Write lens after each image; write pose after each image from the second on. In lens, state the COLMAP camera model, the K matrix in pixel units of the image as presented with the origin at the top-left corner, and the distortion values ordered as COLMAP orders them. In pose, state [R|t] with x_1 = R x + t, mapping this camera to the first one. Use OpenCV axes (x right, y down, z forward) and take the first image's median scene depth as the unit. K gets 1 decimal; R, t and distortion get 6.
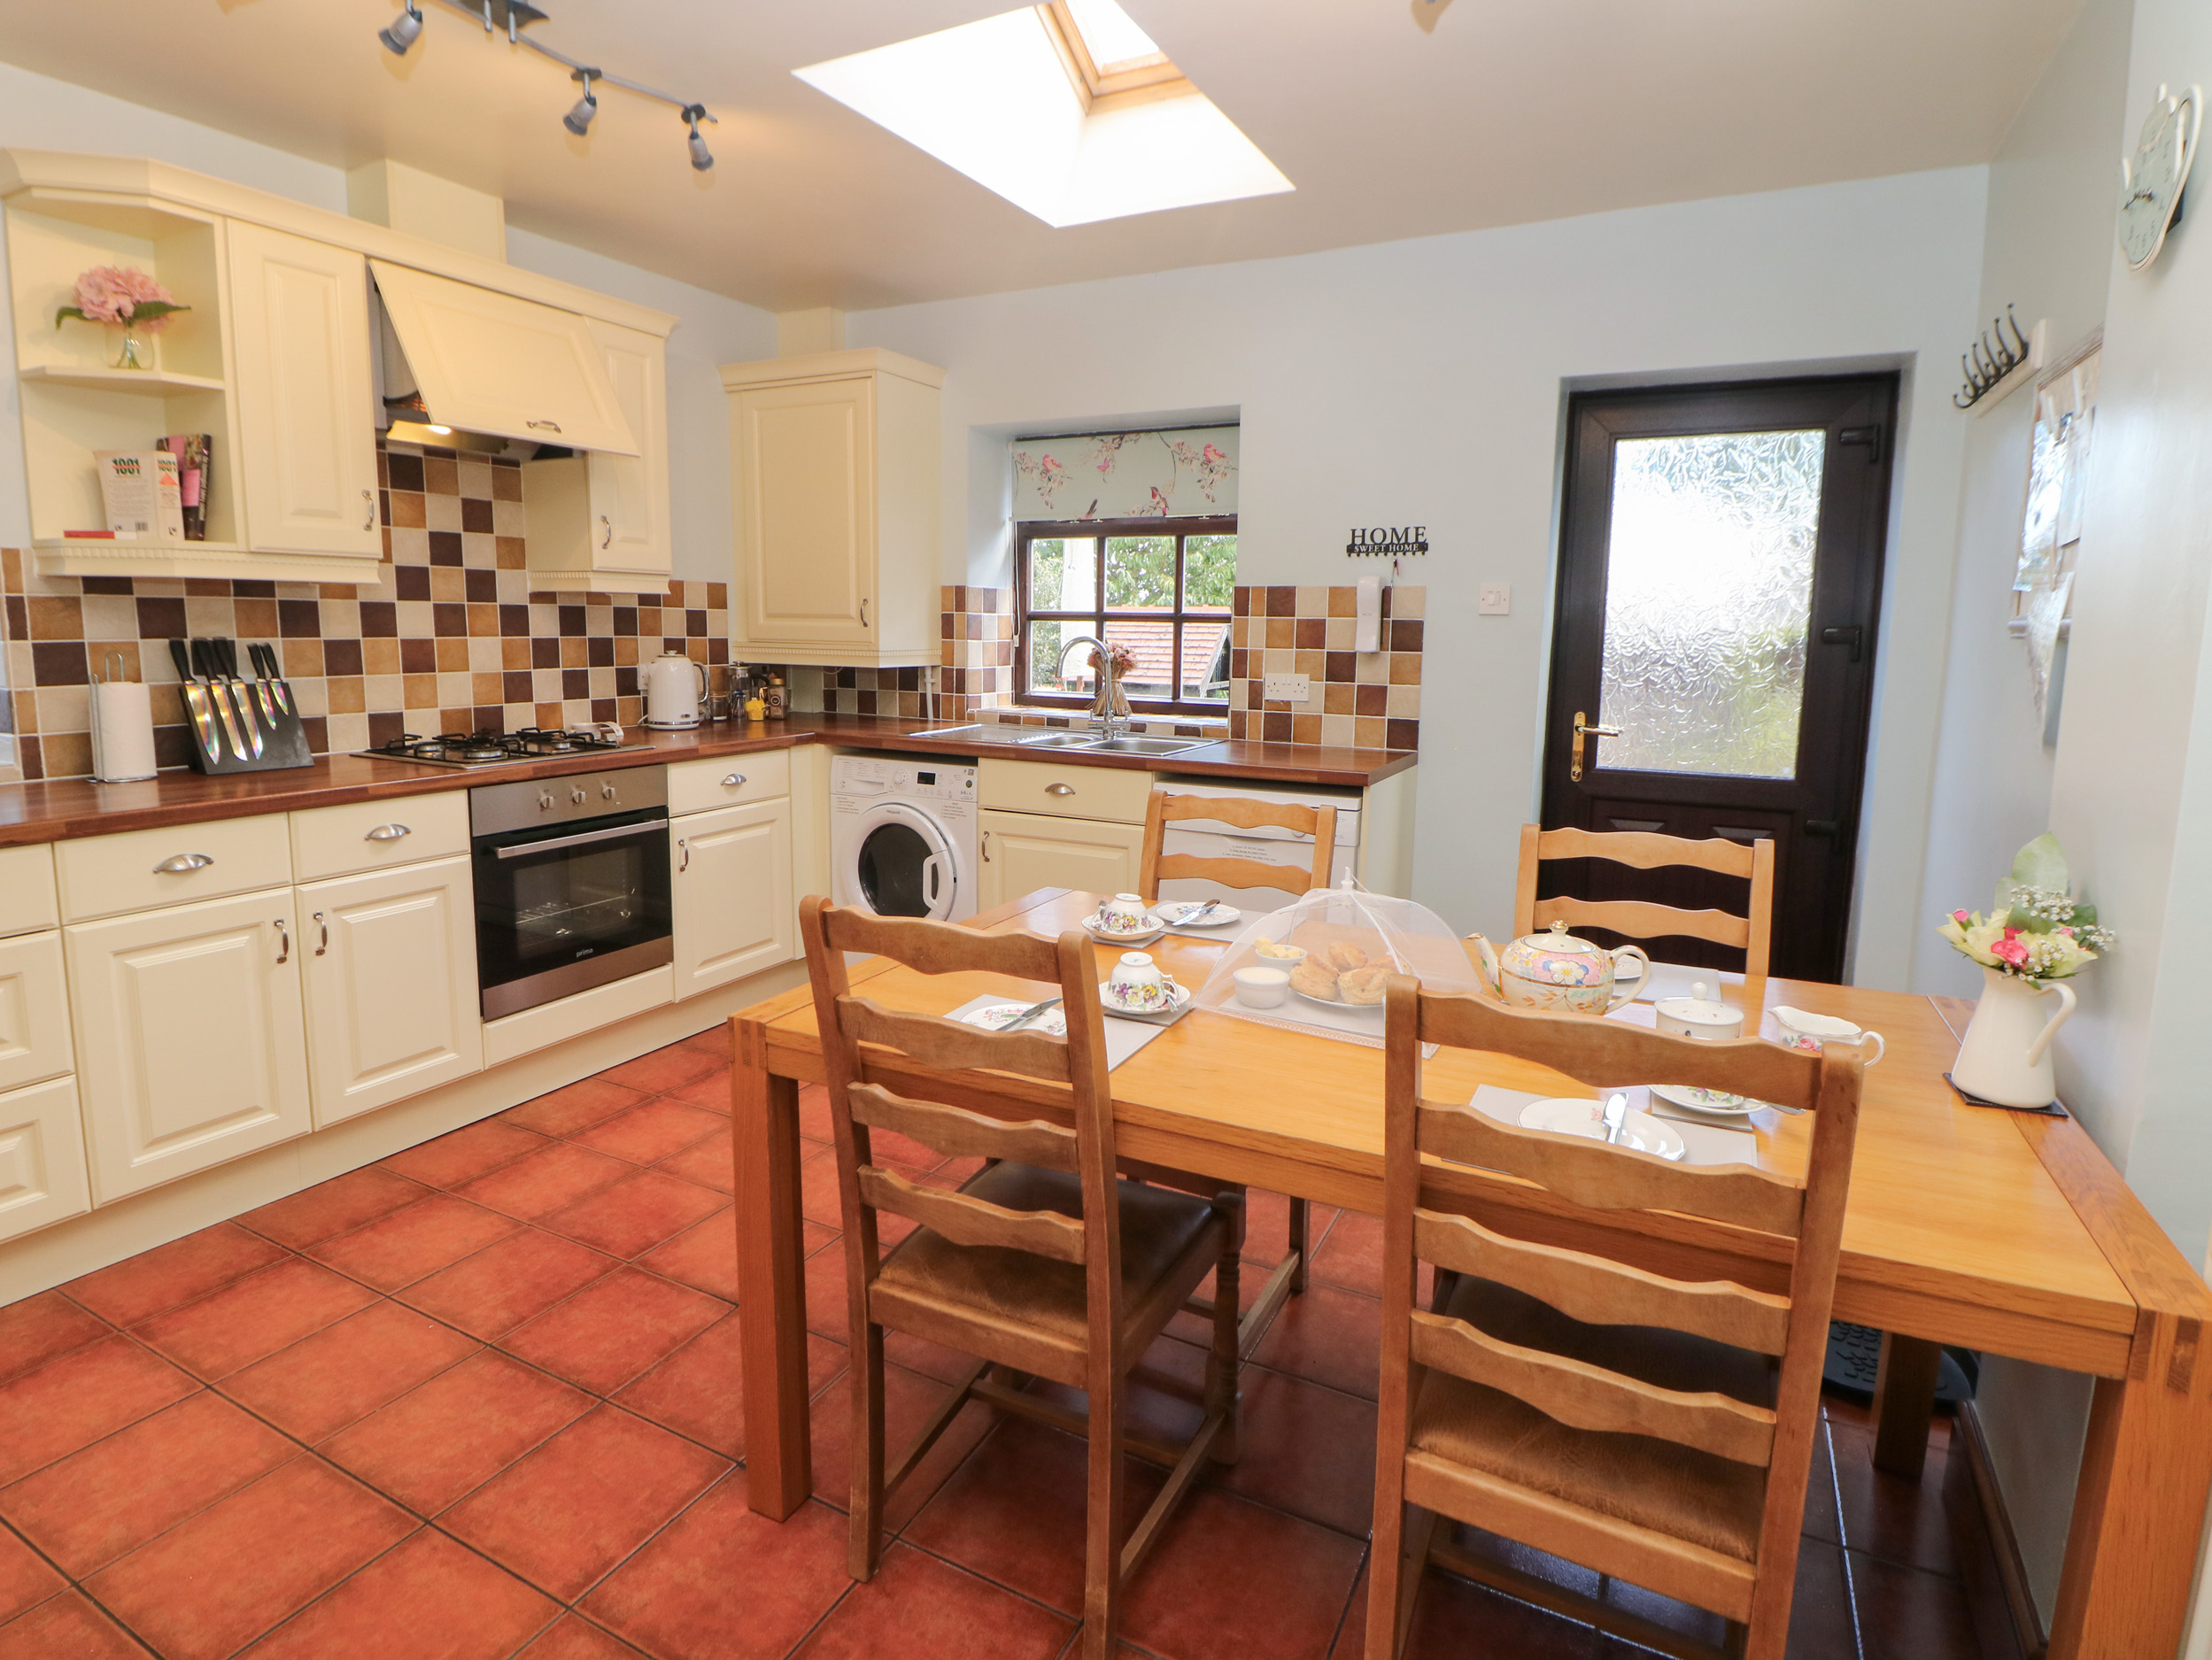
lens RADIAL K [[1132.5, 0, 1103.8], [0, 1132.5, 764.4], [0, 0, 1]] dist [-0.002214, -0.011766]
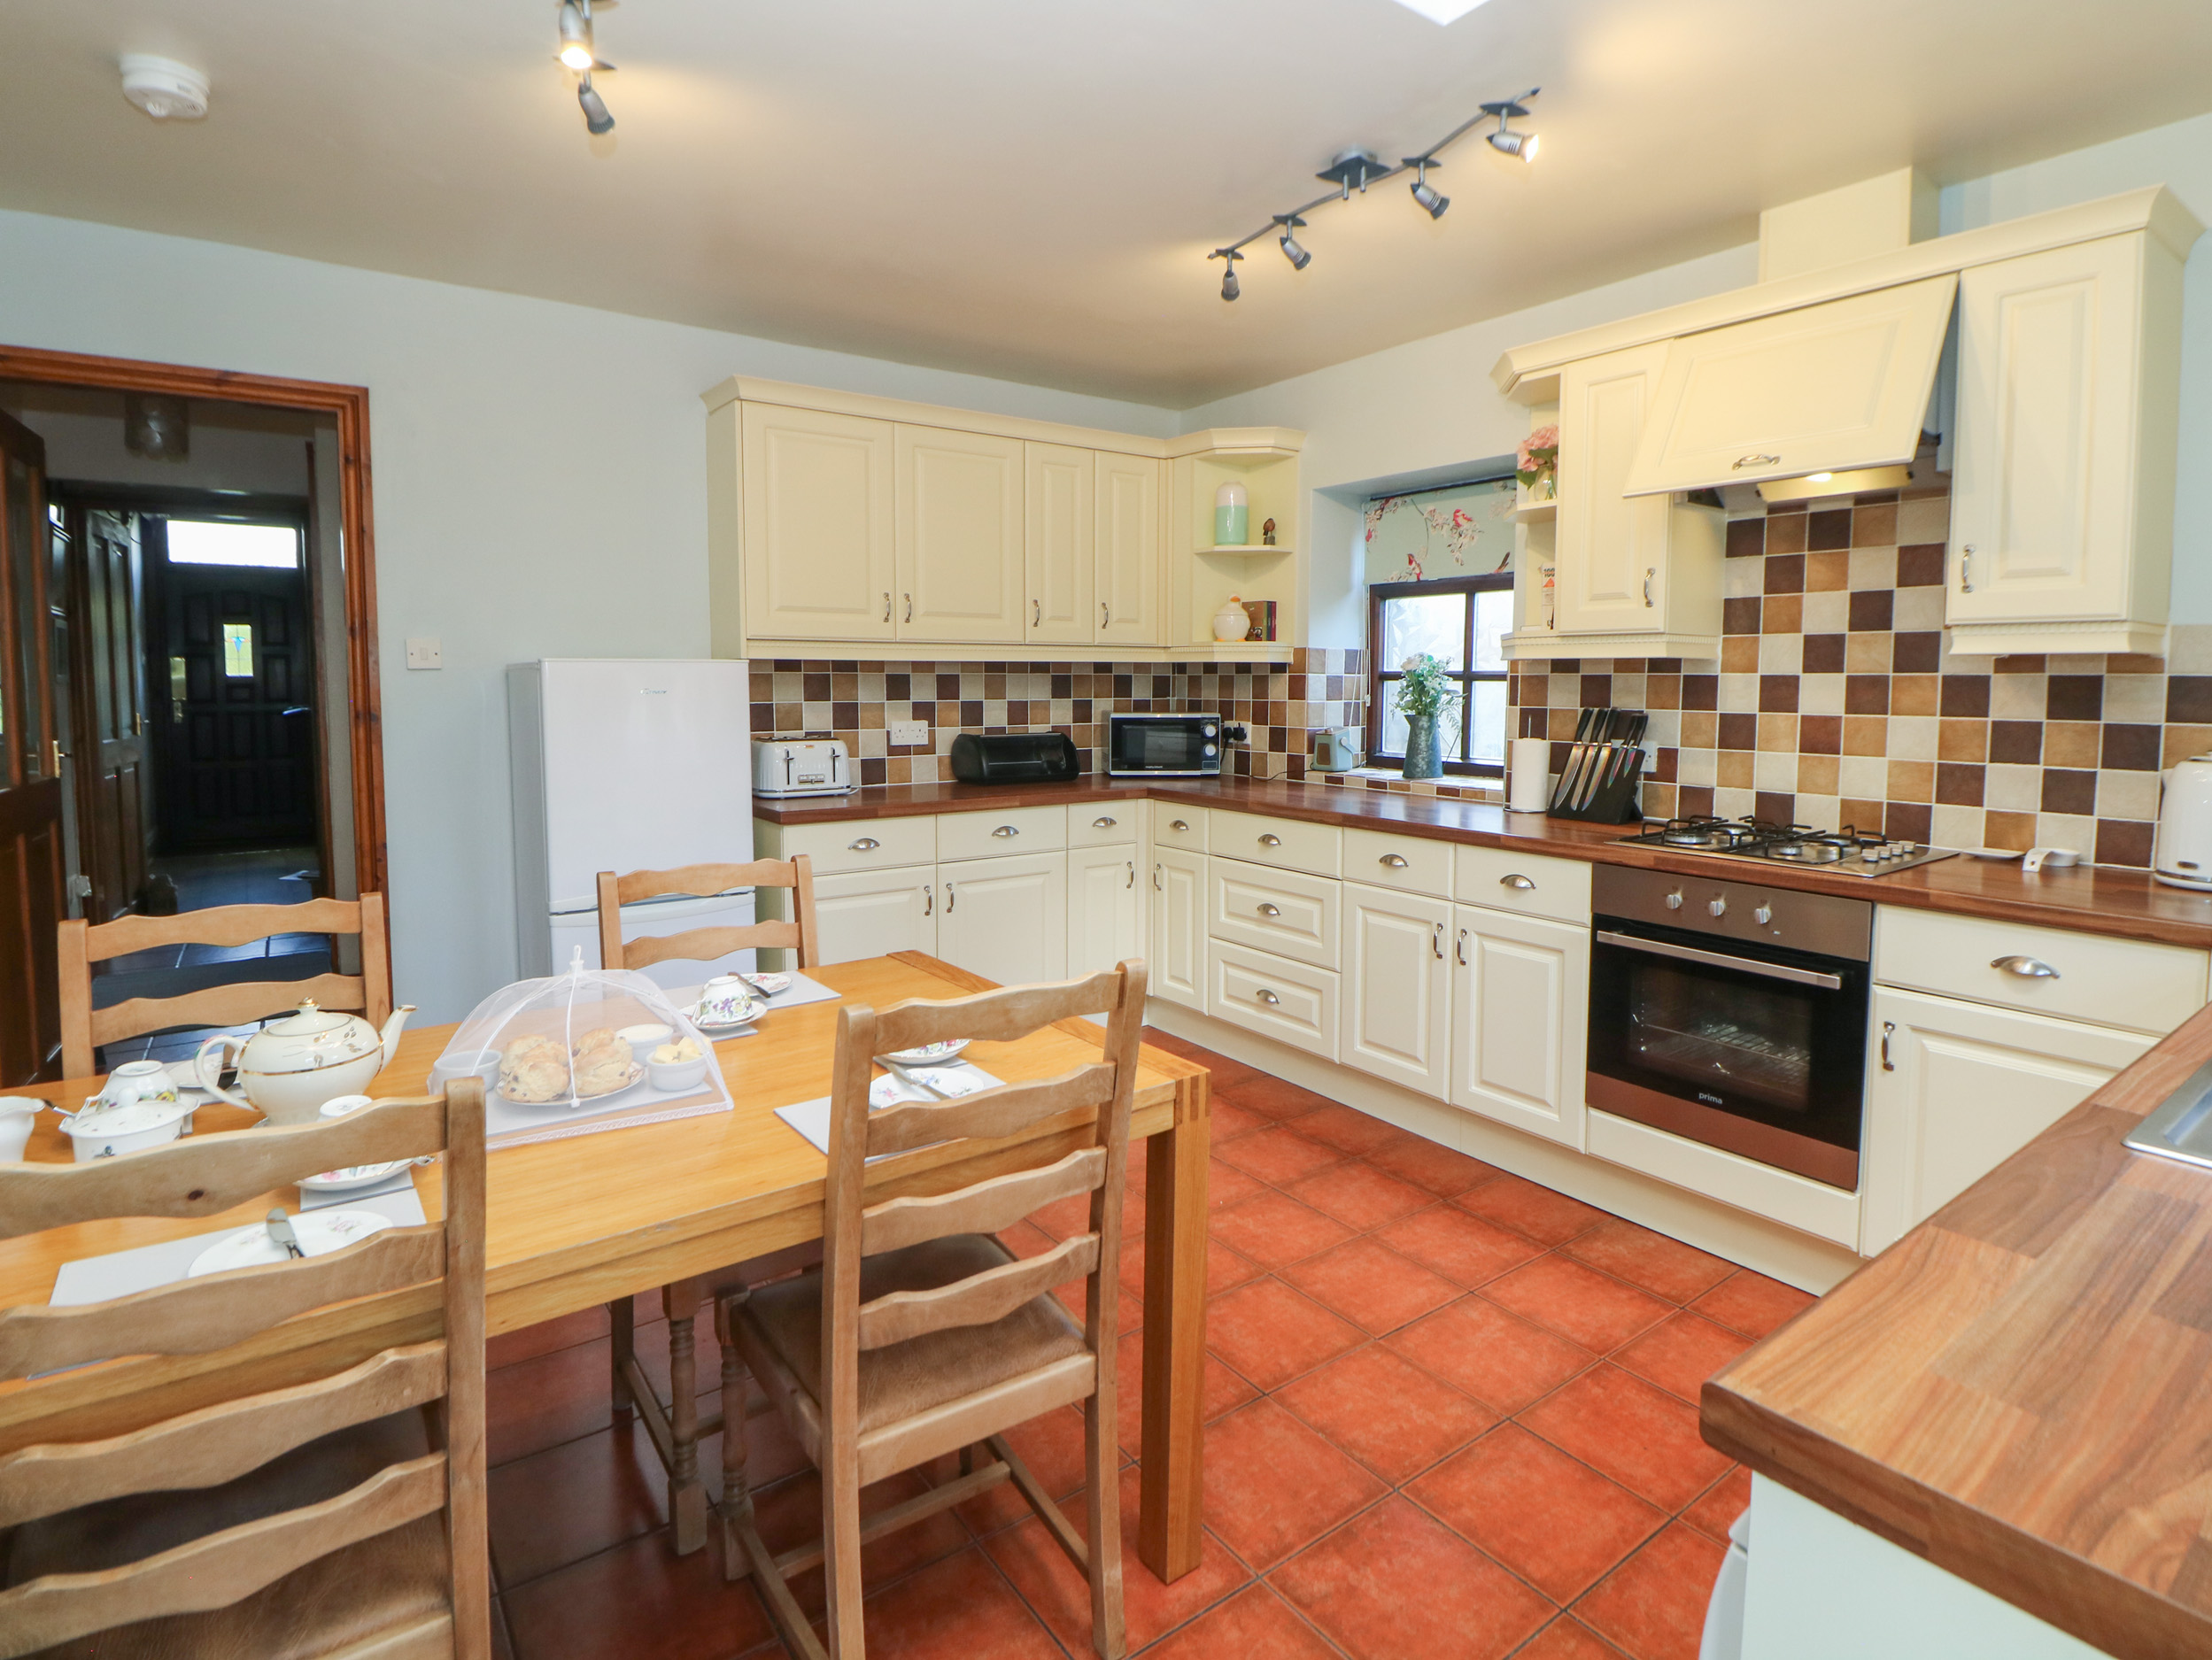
lens RADIAL K [[1132.5, 0, 1103.8], [0, 1132.5, 764.4], [0, 0, 1]] dist [-0.002214, -0.011766]
pose [[-0.438477, 0.048698, -0.897422, 0.438218], [-0.124701, 0.985576, 0.114410, -0.105901], [0.890049, 0.162075, -0.426080, 0.893803]]
